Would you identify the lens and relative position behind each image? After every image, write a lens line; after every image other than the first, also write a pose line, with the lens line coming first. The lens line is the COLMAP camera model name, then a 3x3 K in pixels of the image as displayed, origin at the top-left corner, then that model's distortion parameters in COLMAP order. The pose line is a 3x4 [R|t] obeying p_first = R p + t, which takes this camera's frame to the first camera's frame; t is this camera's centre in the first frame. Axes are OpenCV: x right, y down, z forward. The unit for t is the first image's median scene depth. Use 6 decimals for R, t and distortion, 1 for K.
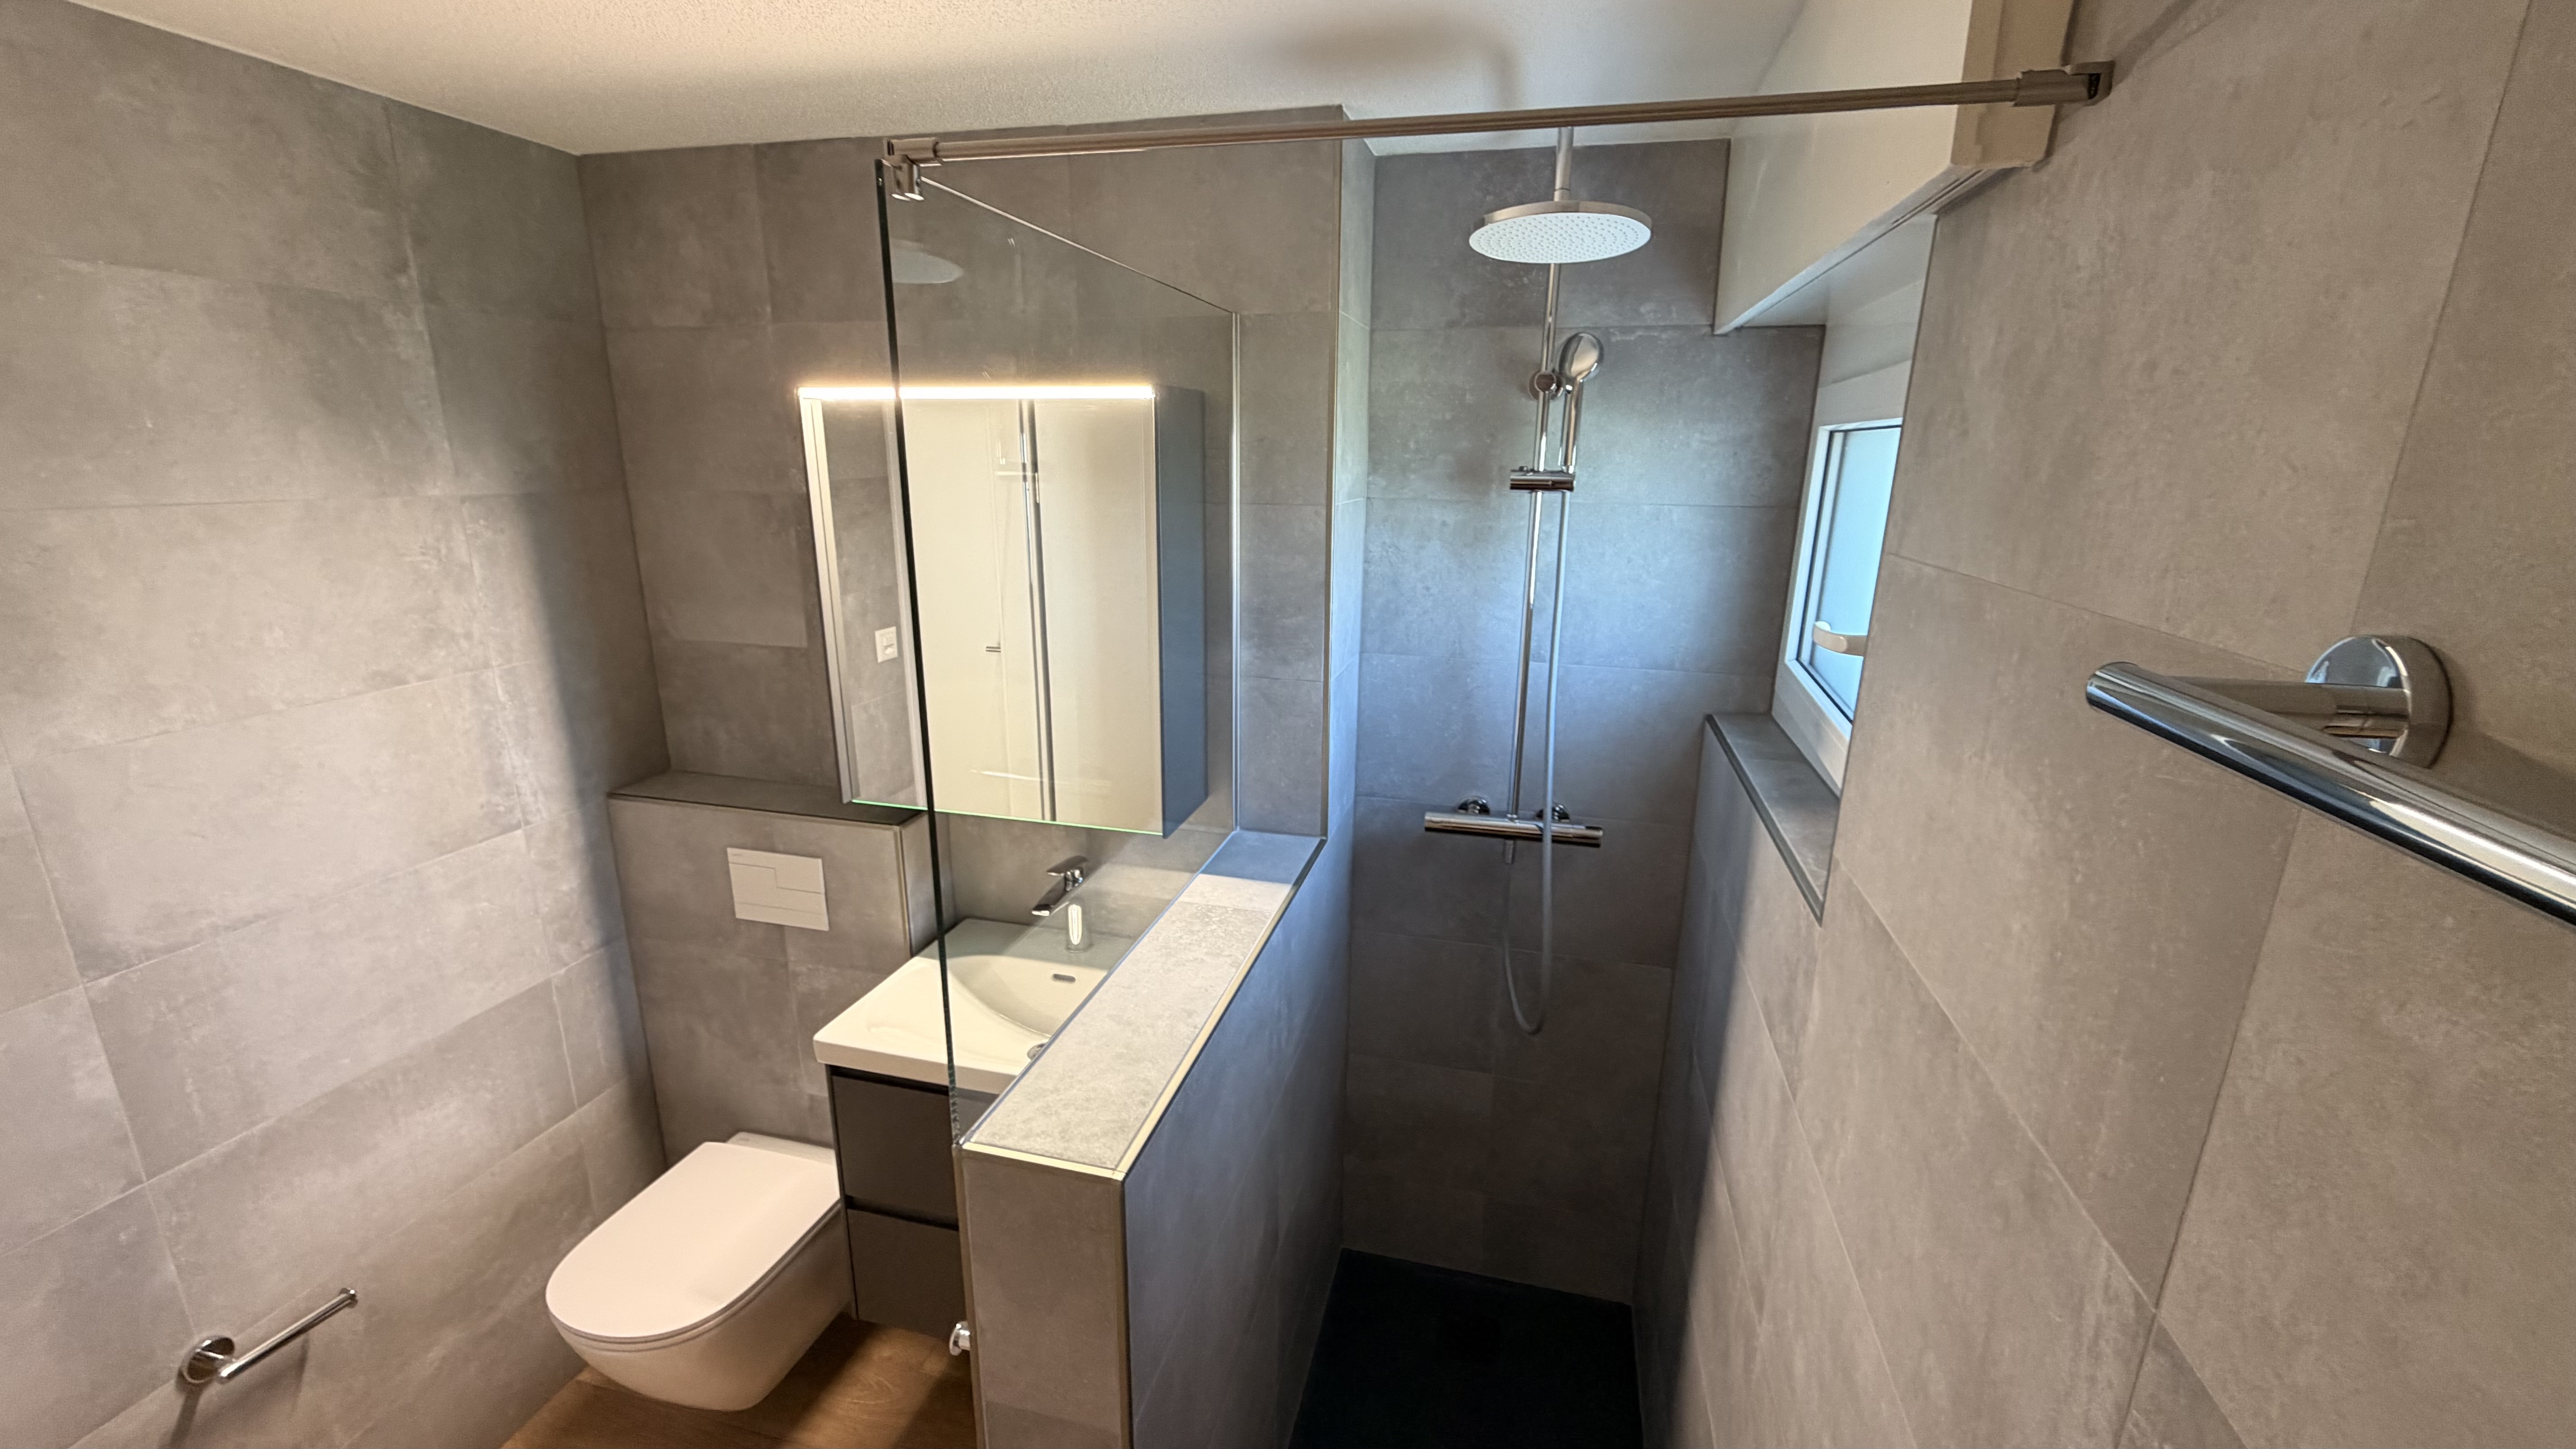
lens RADIAL K [[1031.2, 0, 1293.9], [0, 1031.2, 734.3], [0, 0, 1]] dist [0.001924, -0.002000]
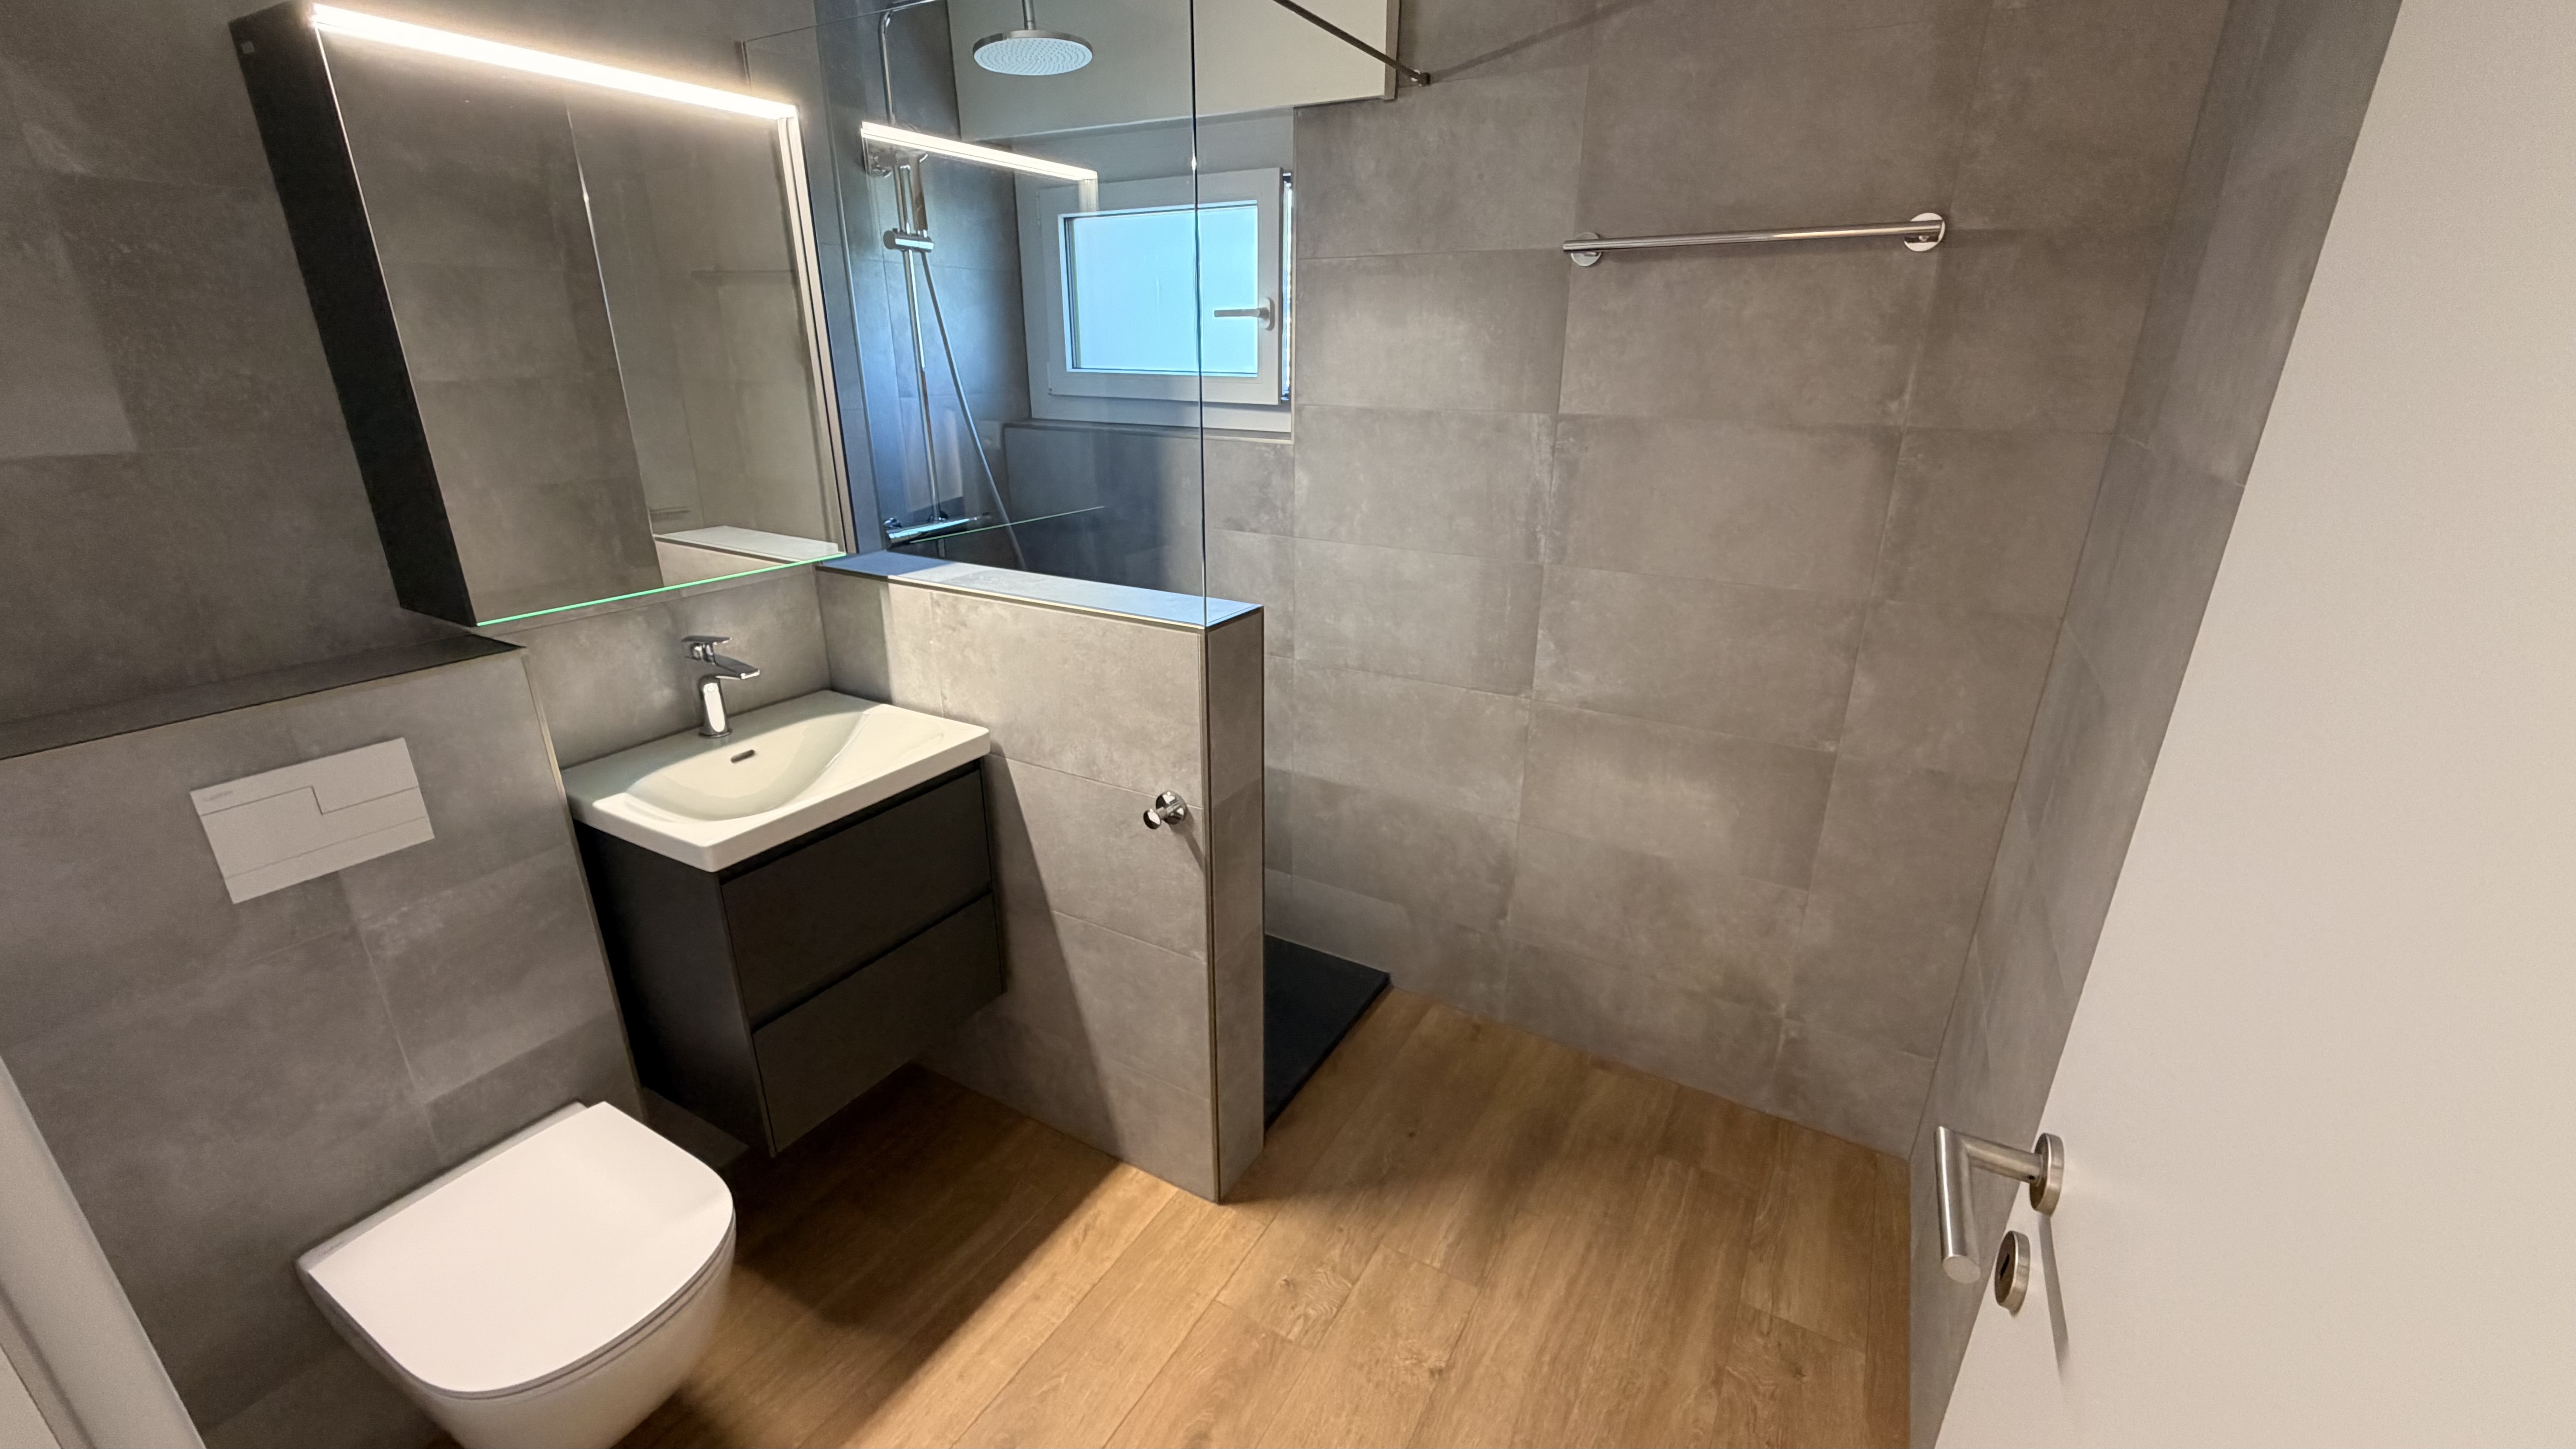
lens RADIAL K [[1031.2, 0, 1286.6], [0, 1031.2, 726.6], [0, 0, 1]] dist [0.001924, -0.002000]
pose [[0.265755, -0.343675, 0.900701, -0.895682], [0.253960, 0.926254, 0.278493, 0.069018], [-0.929988, 0.154731, 0.333437, 0.198015]]
